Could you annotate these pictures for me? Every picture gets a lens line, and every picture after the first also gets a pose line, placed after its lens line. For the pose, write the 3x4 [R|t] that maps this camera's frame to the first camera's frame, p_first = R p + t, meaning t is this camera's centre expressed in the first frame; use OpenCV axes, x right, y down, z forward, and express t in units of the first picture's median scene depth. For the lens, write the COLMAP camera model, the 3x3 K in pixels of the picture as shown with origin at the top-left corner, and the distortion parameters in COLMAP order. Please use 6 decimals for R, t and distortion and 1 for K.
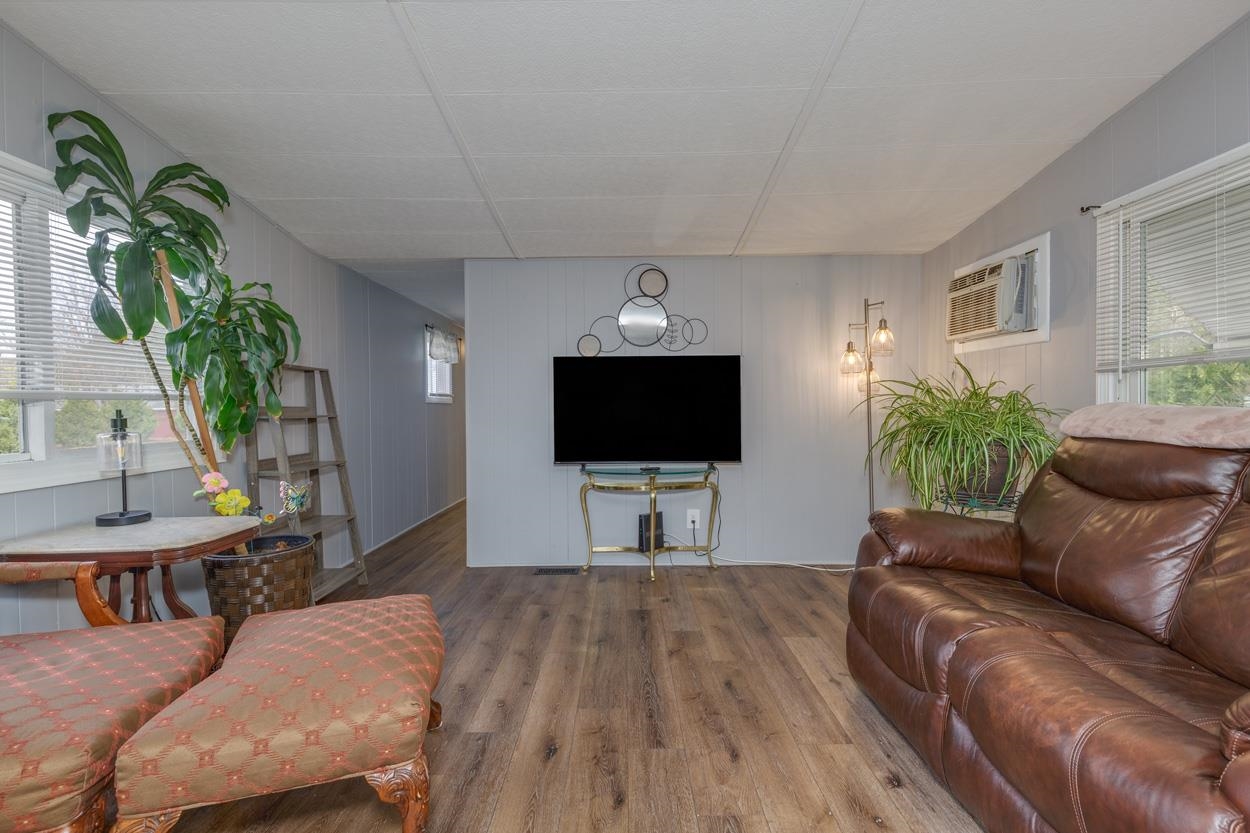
lens RADIAL K [[559.0, 0, 622.4], [0, 559.0, 412.9], [0, 0, 1]] dist [0.007886, -0.000482]
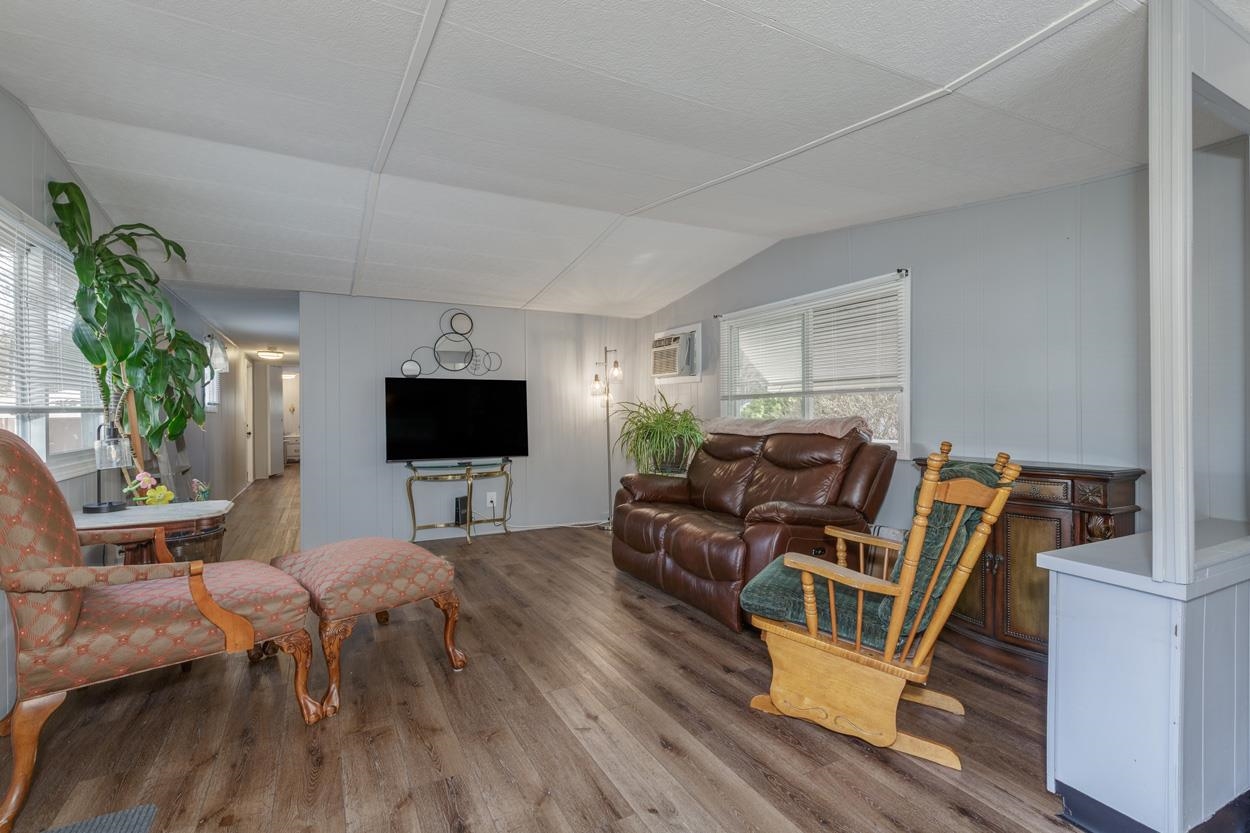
lens RADIAL K [[566.7, 0, 609.9], [0, 566.7, 416.2], [0, 0, 1]] dist [0.003466, 0.000093]
pose [[0.884421, 0.001337, 0.466687, -0.386136], [0.001933, 0.999977, -0.006527, -0.004884], [-0.466685, 0.006675, 0.884398, -0.522077]]
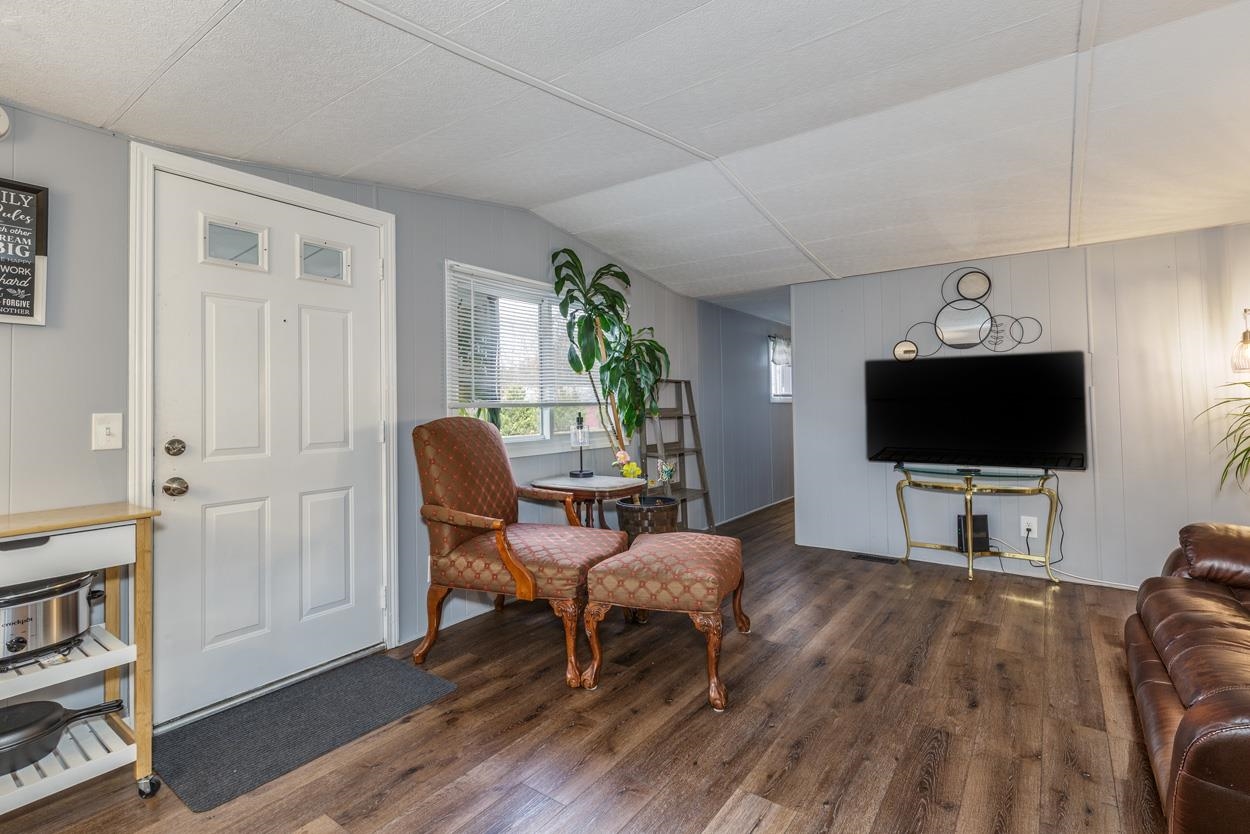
lens RADIAL K [[585.0, 0, 622.7], [0, 585.0, 390.3], [0, 0, 1]] dist [0.007688, 0.000025]
pose [[0.810276, -0.014689, -0.585864, 0.230455], [-0.002868, 0.999574, -0.029028, -0.016575], [0.586041, 0.025201, 0.809889, -0.323420]]
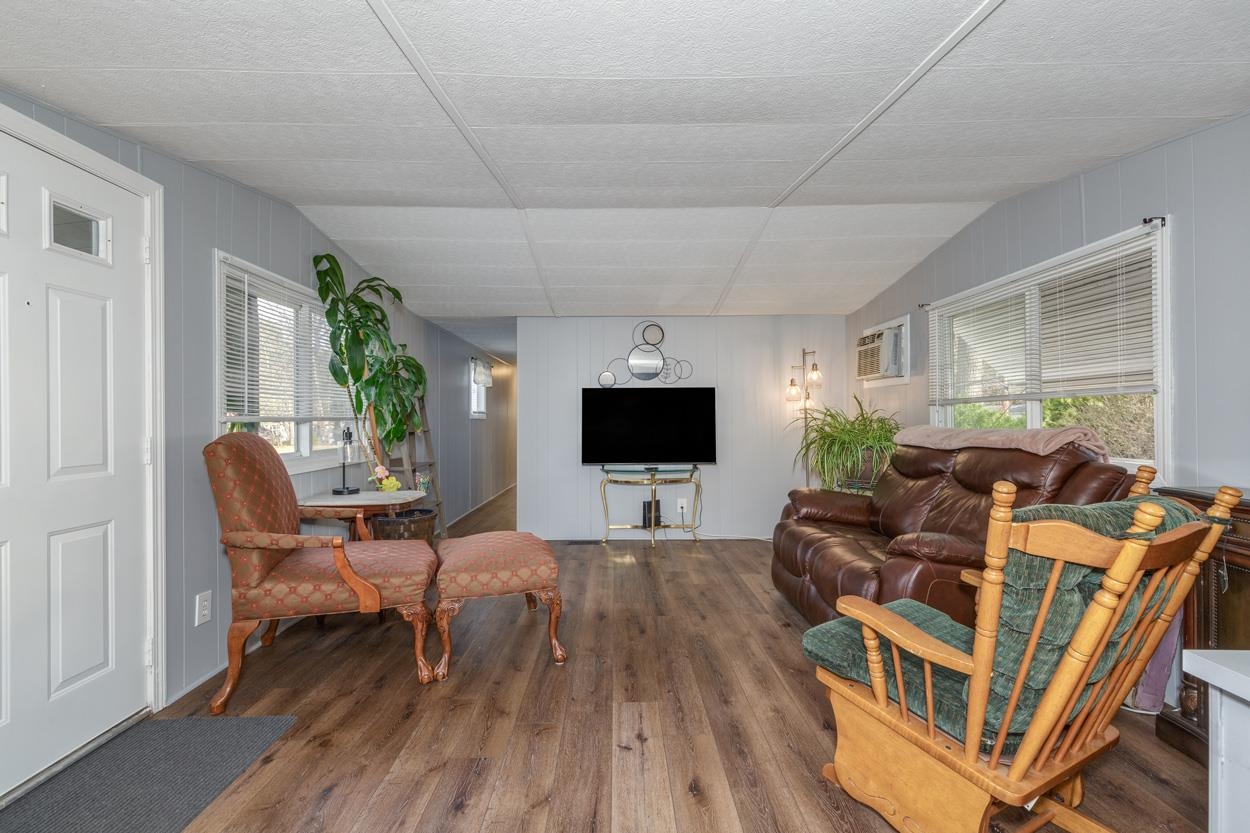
lens RADIAL K [[563.7, 0, 622.6], [0, 563.7, 415.0], [0, 0, 1]] dist [0.004003, -0.000137]
pose [[0.999811, 0.004005, 0.019046, -0.069377], [-0.003660, 0.999829, -0.018111, -0.011046], [-0.019115, 0.018038, 0.999655, -0.575557]]
